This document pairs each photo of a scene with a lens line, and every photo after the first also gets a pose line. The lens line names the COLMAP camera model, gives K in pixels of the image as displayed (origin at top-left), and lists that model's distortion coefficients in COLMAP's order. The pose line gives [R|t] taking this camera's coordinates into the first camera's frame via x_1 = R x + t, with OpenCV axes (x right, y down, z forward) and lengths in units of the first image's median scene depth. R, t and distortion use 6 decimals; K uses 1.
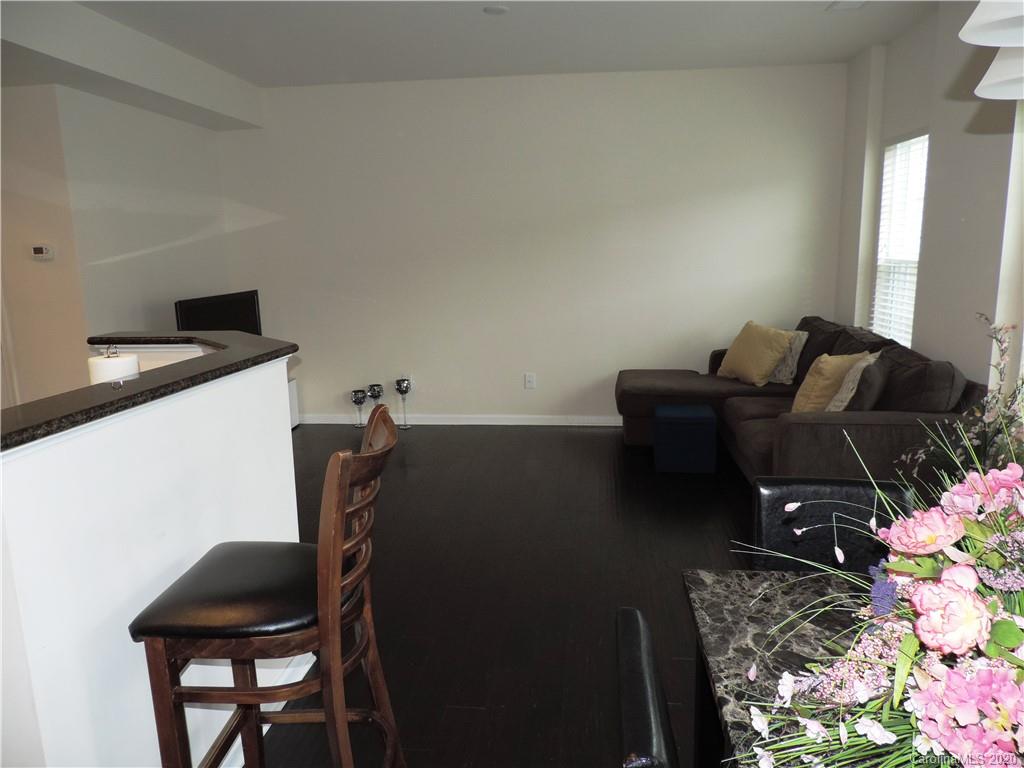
lens RADIAL K [[727.1, 0, 514.0], [0, 727.1, 387.8], [0, 0, 1]] dist [-0.024457, 0.003386]
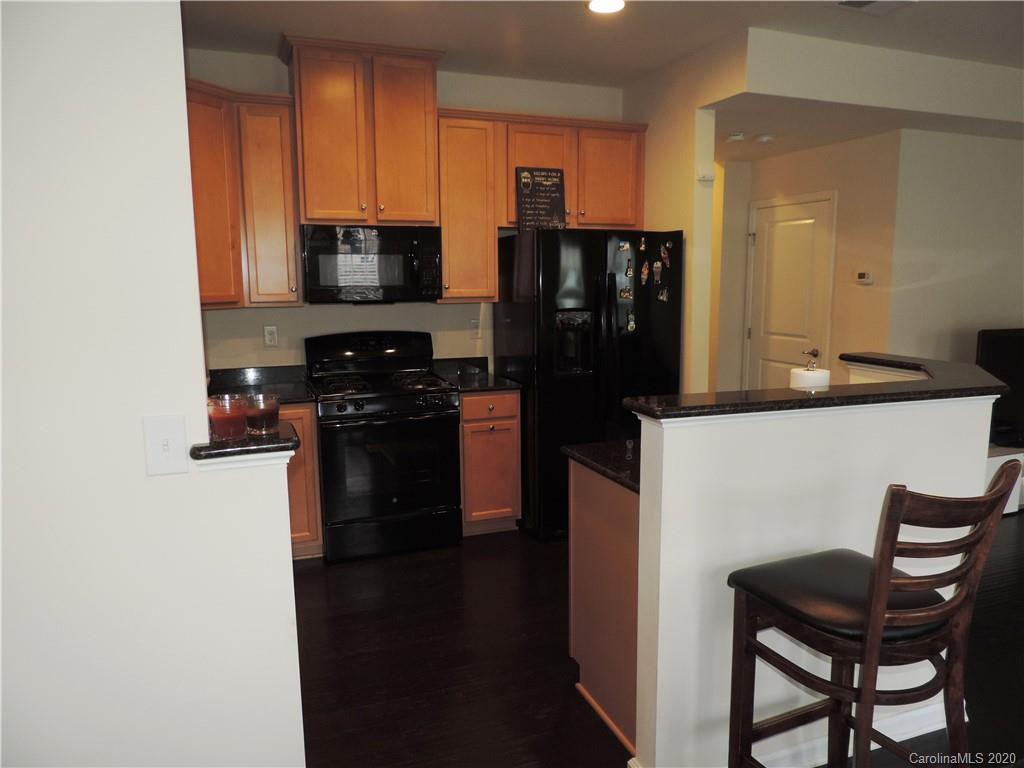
lens RADIAL K [[727.1, 0, 515.0], [0, 727.1, 386.9], [0, 0, 1]] dist [-0.024457, 0.003386]
pose [[0.438485, 0.152932, -0.885631, 0.316001], [-0.177349, 0.980763, 0.081552, -0.028615], [0.881066, 0.121306, 0.457173, 0.019430]]
